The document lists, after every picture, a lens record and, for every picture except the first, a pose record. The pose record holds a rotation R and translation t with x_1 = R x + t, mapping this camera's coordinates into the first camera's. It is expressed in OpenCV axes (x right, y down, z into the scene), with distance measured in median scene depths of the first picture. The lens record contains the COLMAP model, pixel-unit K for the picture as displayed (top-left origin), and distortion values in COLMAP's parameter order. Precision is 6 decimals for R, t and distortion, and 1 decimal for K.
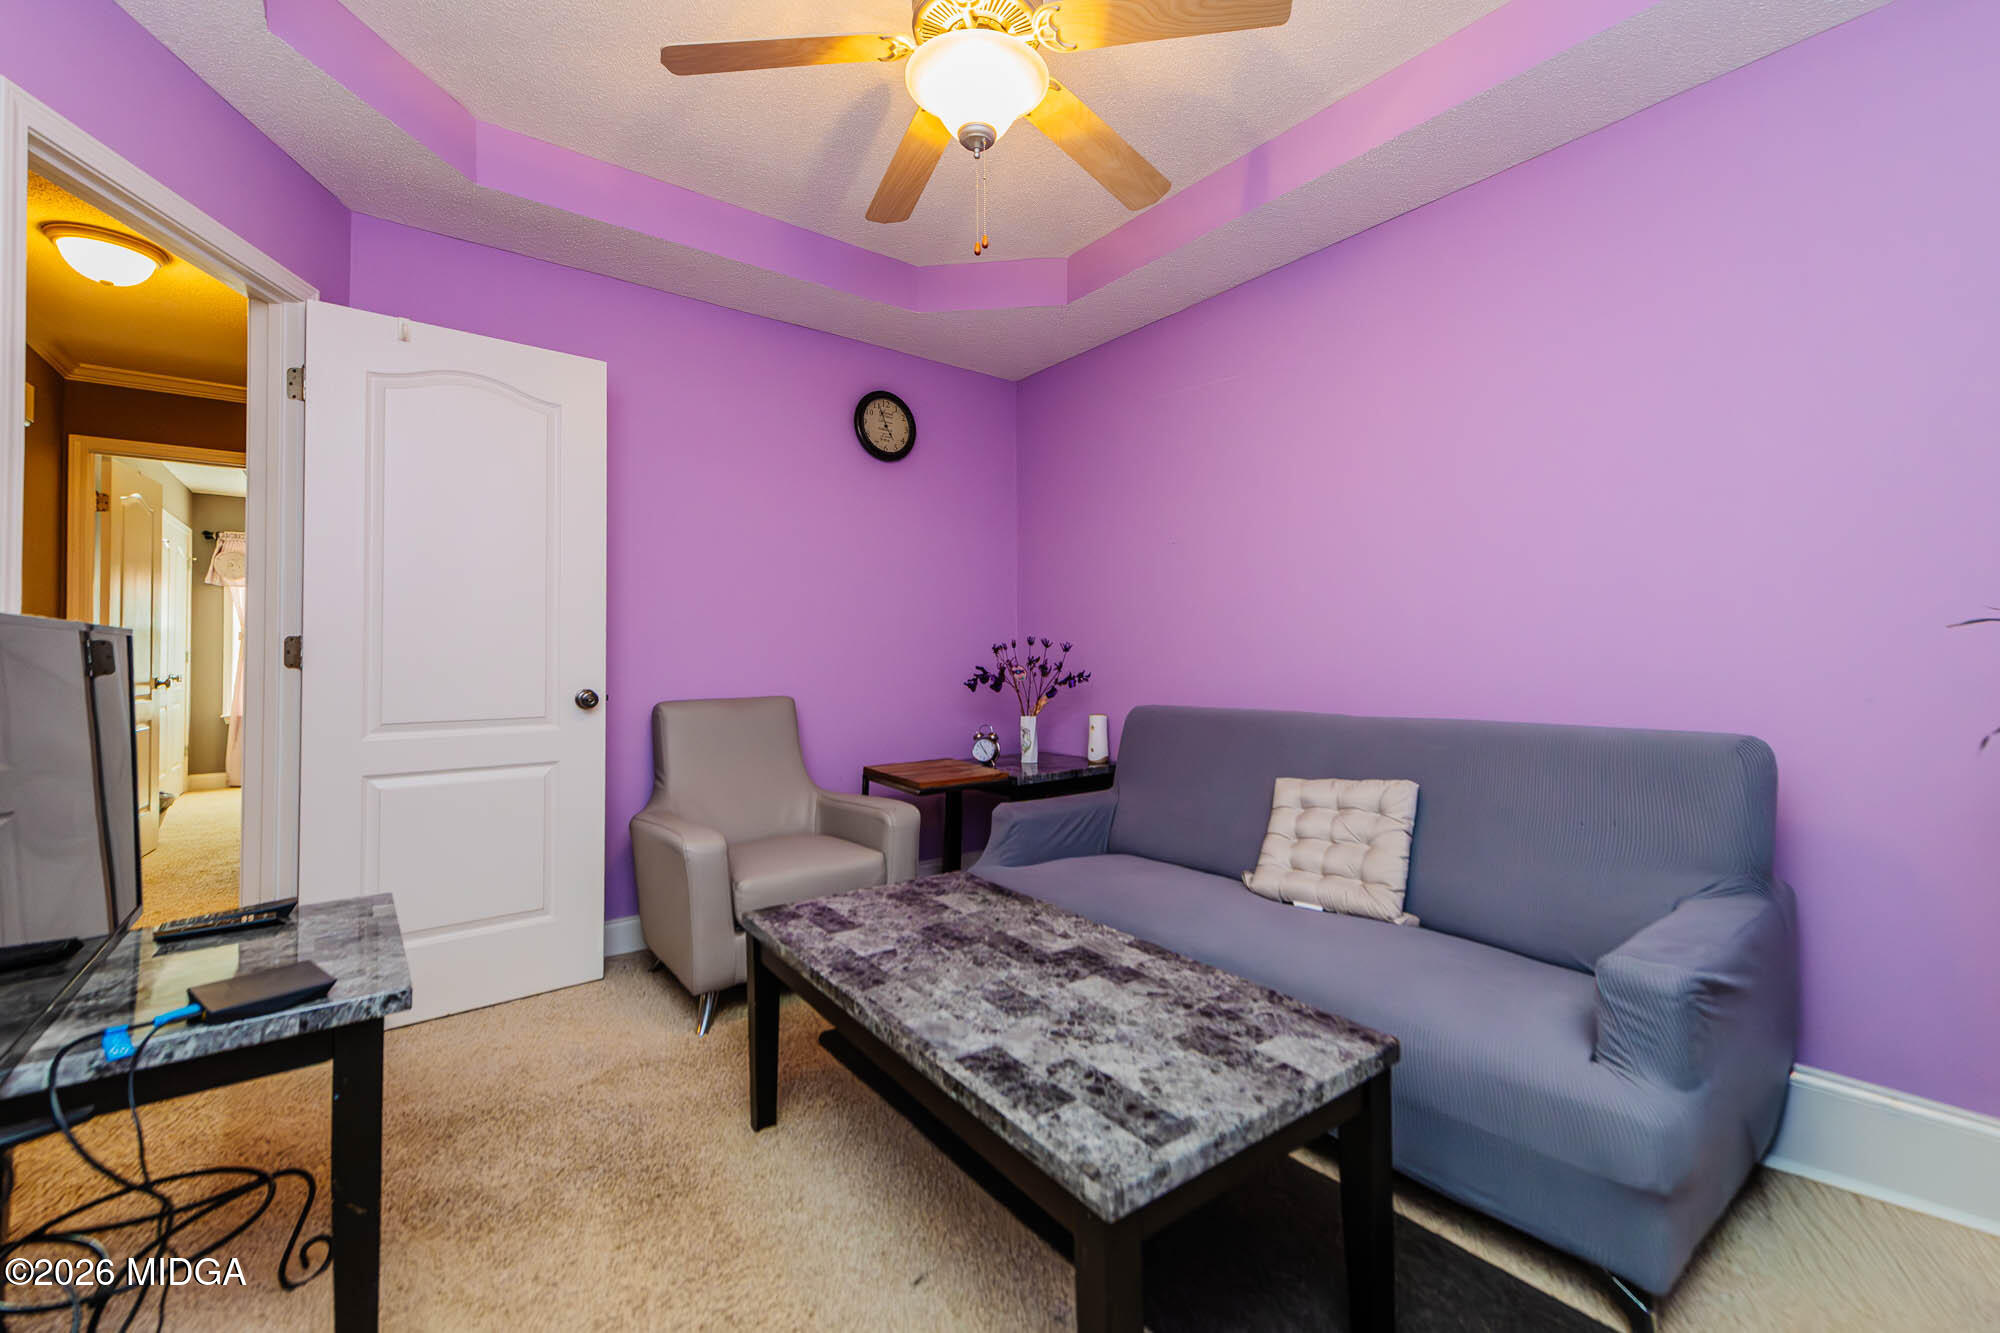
lens RADIAL K [[782.6, 0, 1005.1], [0, 782.6, 637.8], [0, 0, 1]] dist [0.013640, -0.006003]
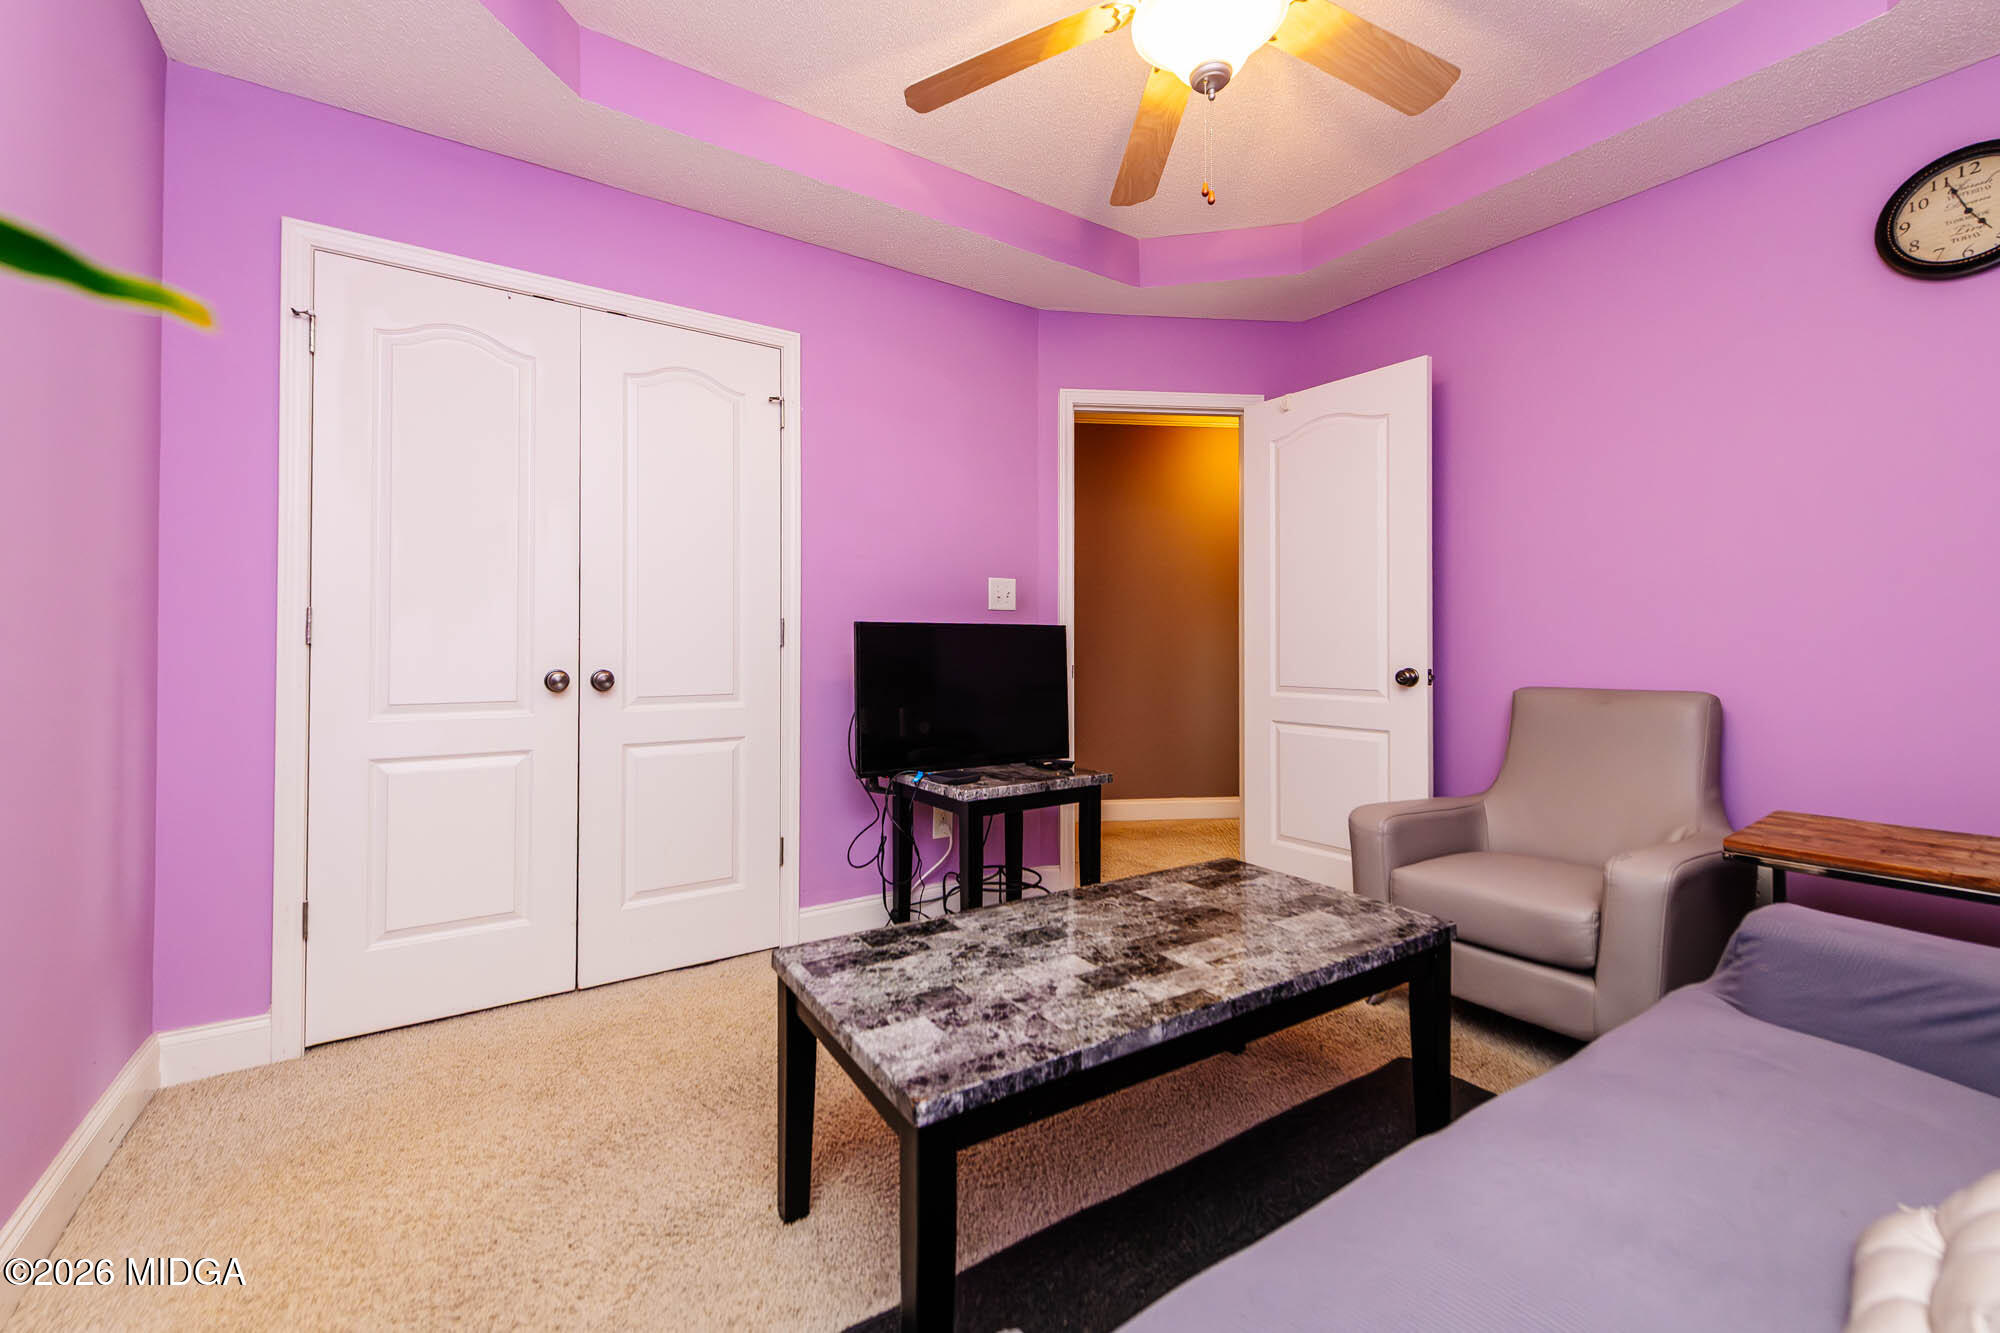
lens RADIAL K [[782.6, 0, 1005.1], [0, 782.6, 637.8], [0, 0, 1]] dist [0.013640, -0.006003]
pose [[-0.016355, -0.001285, -0.999865, 1.110660], [0.021071, 0.999777, -0.001630, 0.031676], [0.999644, -0.021095, -0.016324, 0.947943]]
